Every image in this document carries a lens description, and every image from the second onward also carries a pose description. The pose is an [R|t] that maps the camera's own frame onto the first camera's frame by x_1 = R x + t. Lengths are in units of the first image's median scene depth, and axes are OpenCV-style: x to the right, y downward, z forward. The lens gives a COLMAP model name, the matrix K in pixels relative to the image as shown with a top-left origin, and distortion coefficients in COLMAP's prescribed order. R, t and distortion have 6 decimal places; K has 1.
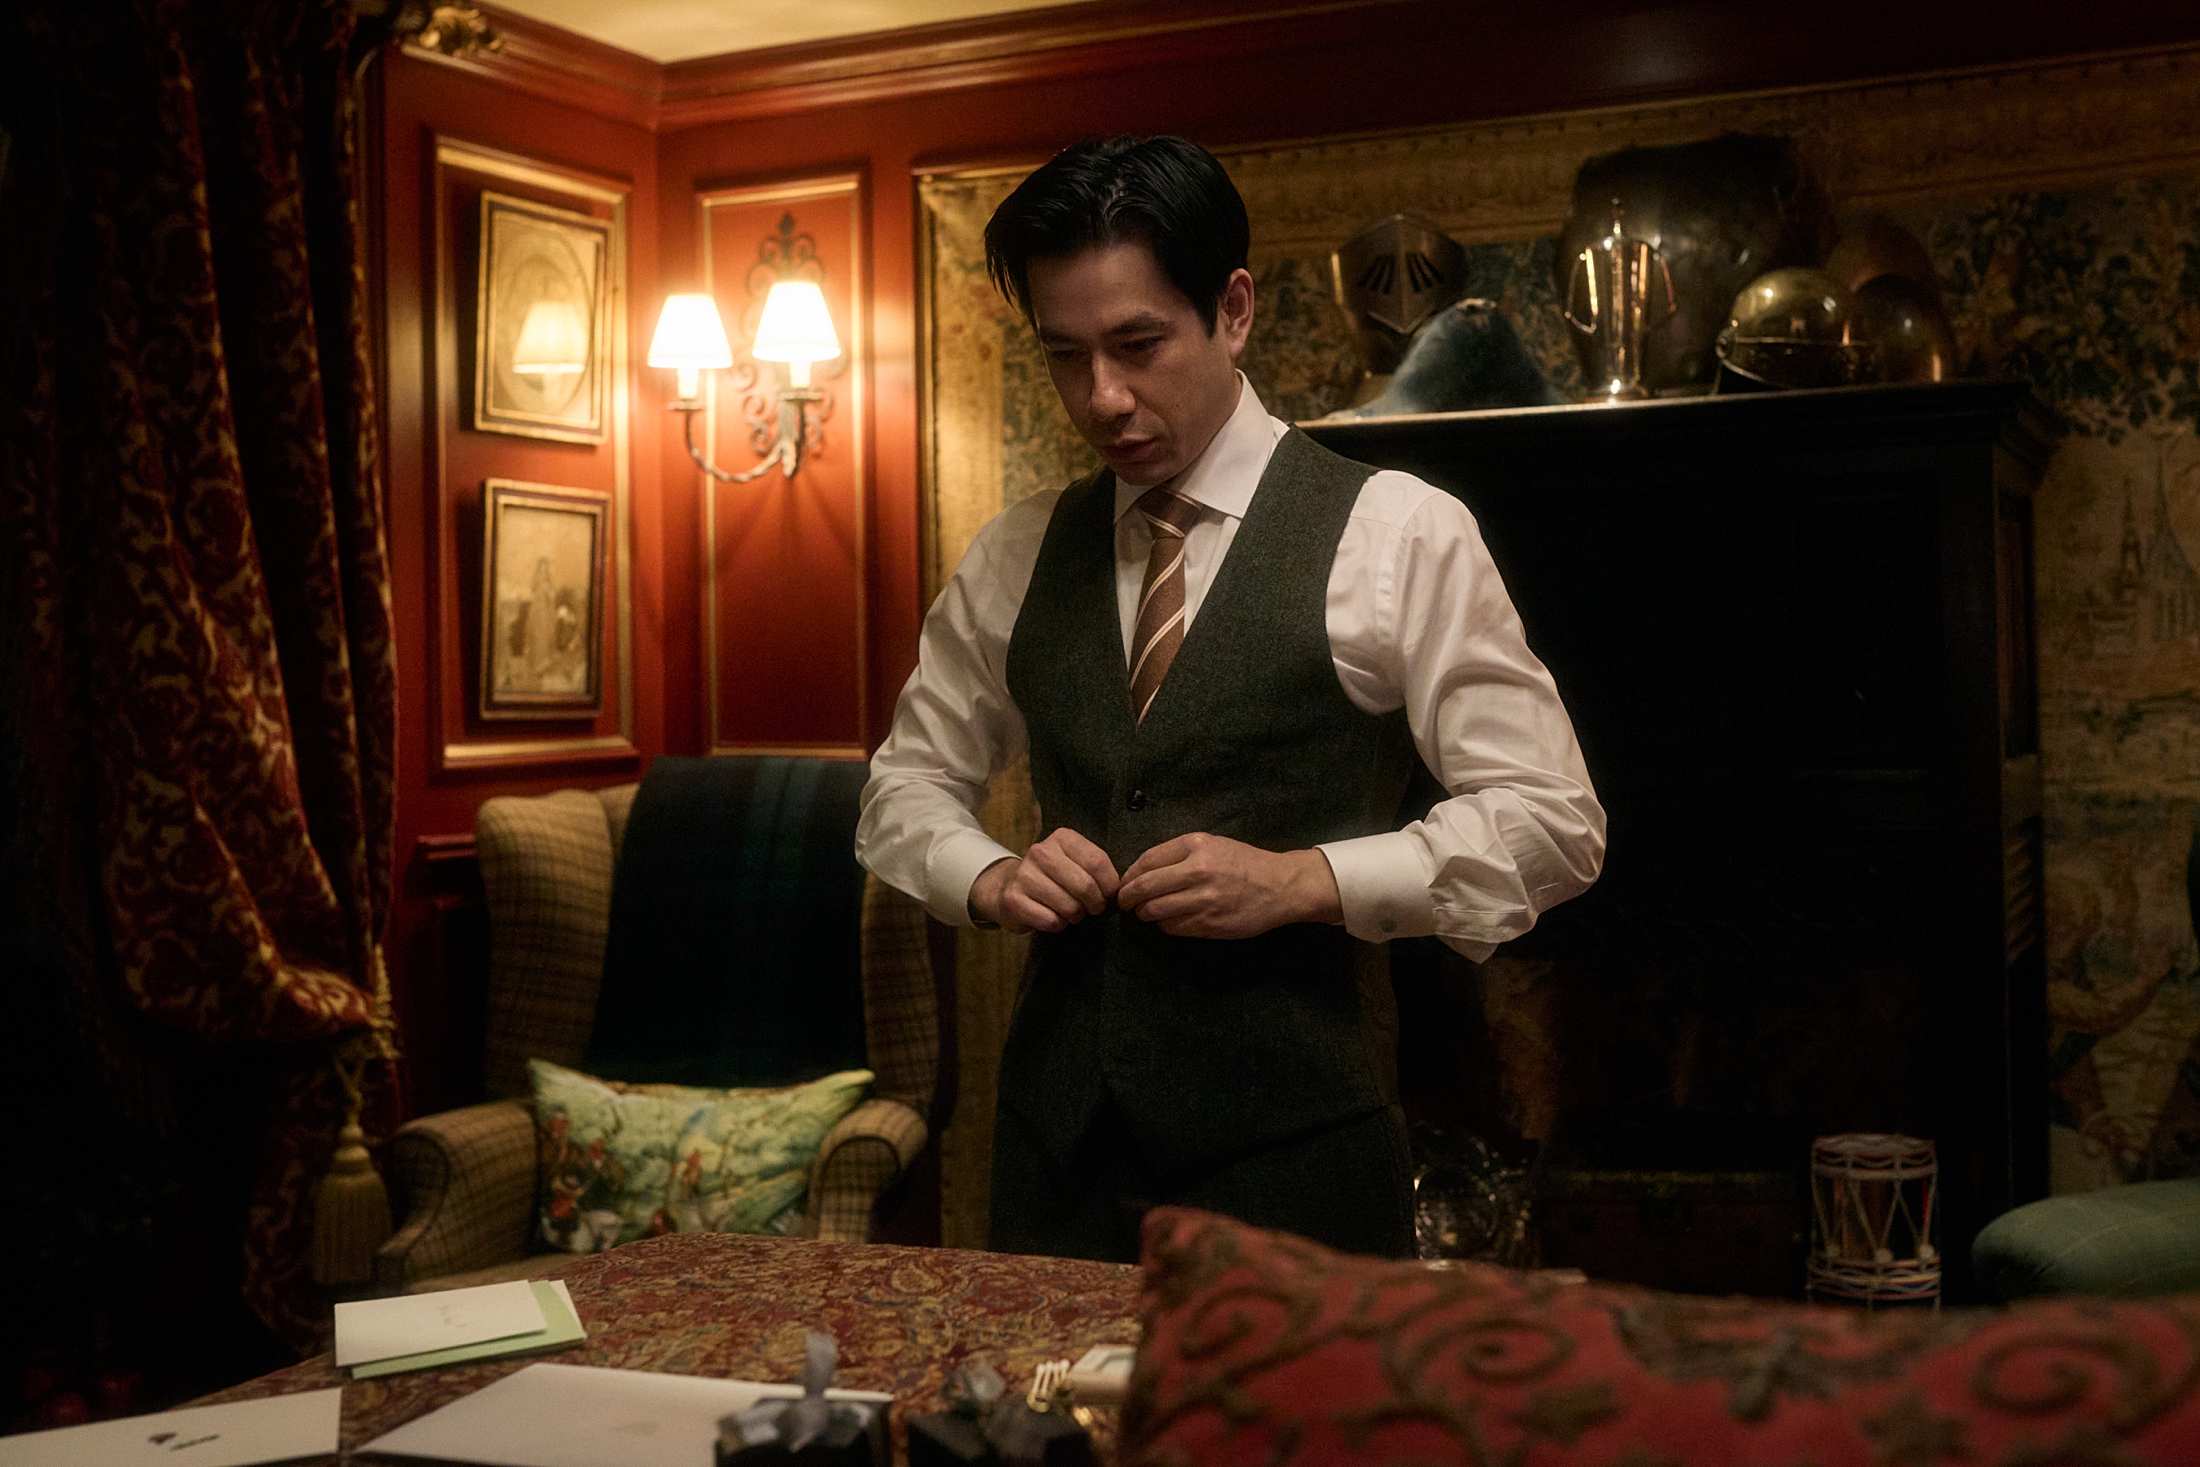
lens RADIAL K [[2538.1, 0, 1175.5], [0, 2538.1, 641.5], [0, 0, 1]] dist [-0.060015, 0.077155]
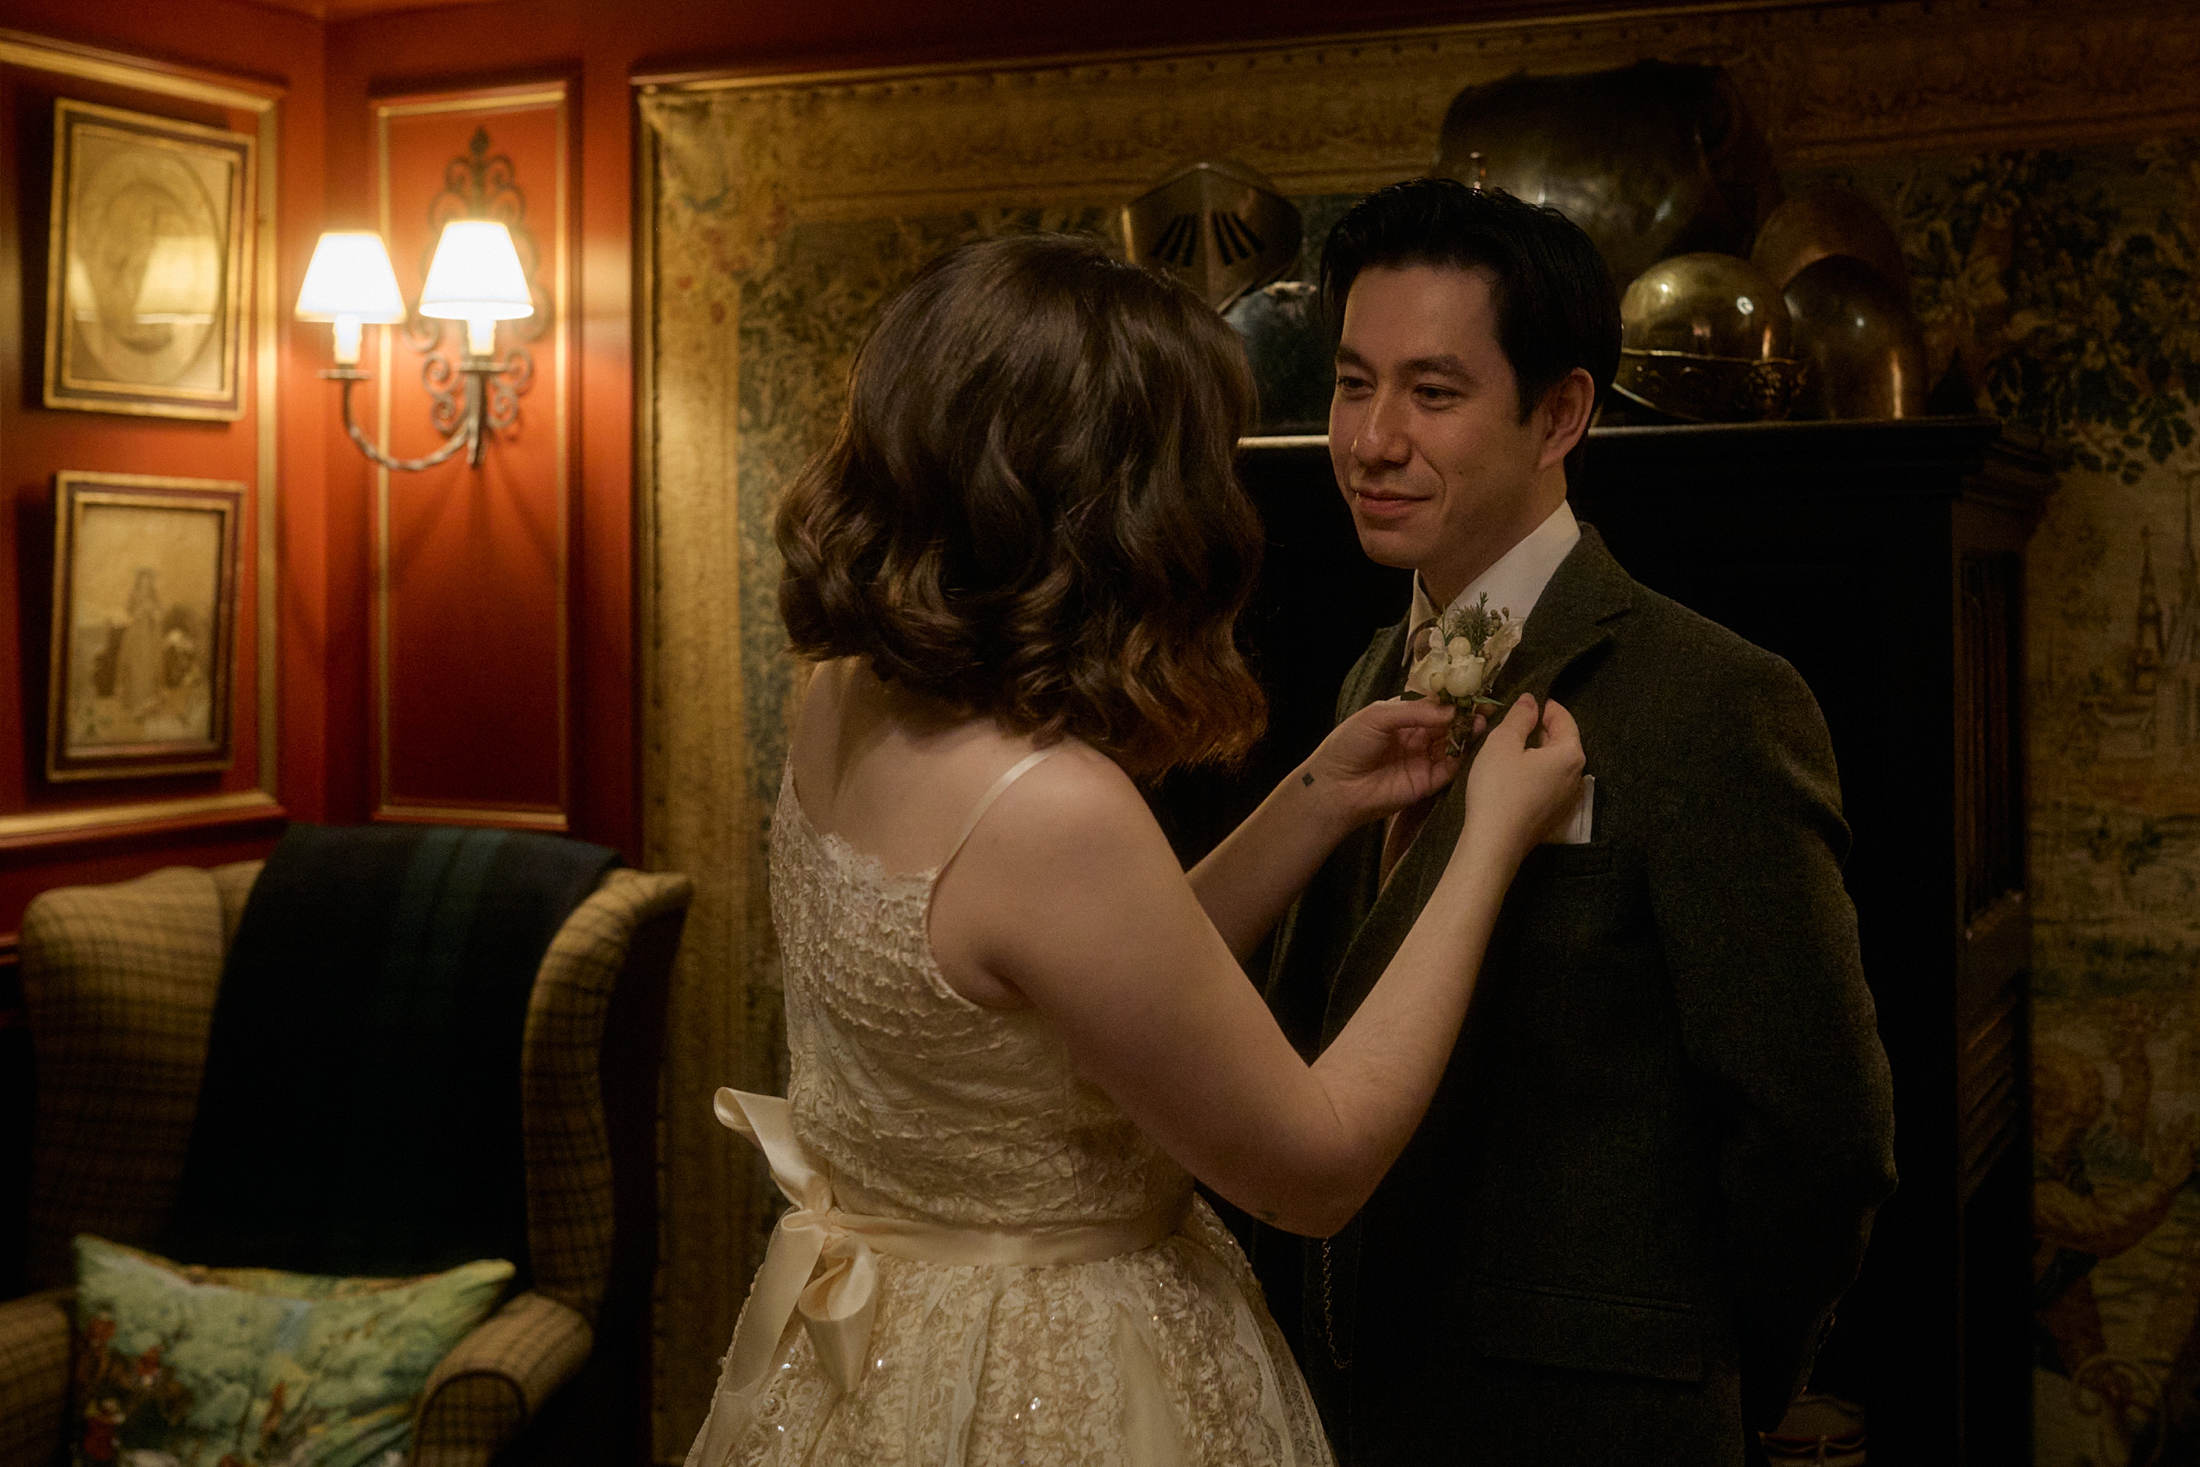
lens RADIAL K [[2783.1, 0, 1293.4], [0, 2783.1, 541.4], [0, 0, 1]] dist [-0.069184, 0.088074]
pose [[0.999329, 0.013205, 0.034165, 0.086233], [-0.013229, 0.999912, 0.000482, -0.054466], [-0.034155, -0.000934, 0.999416, 0.162690]]
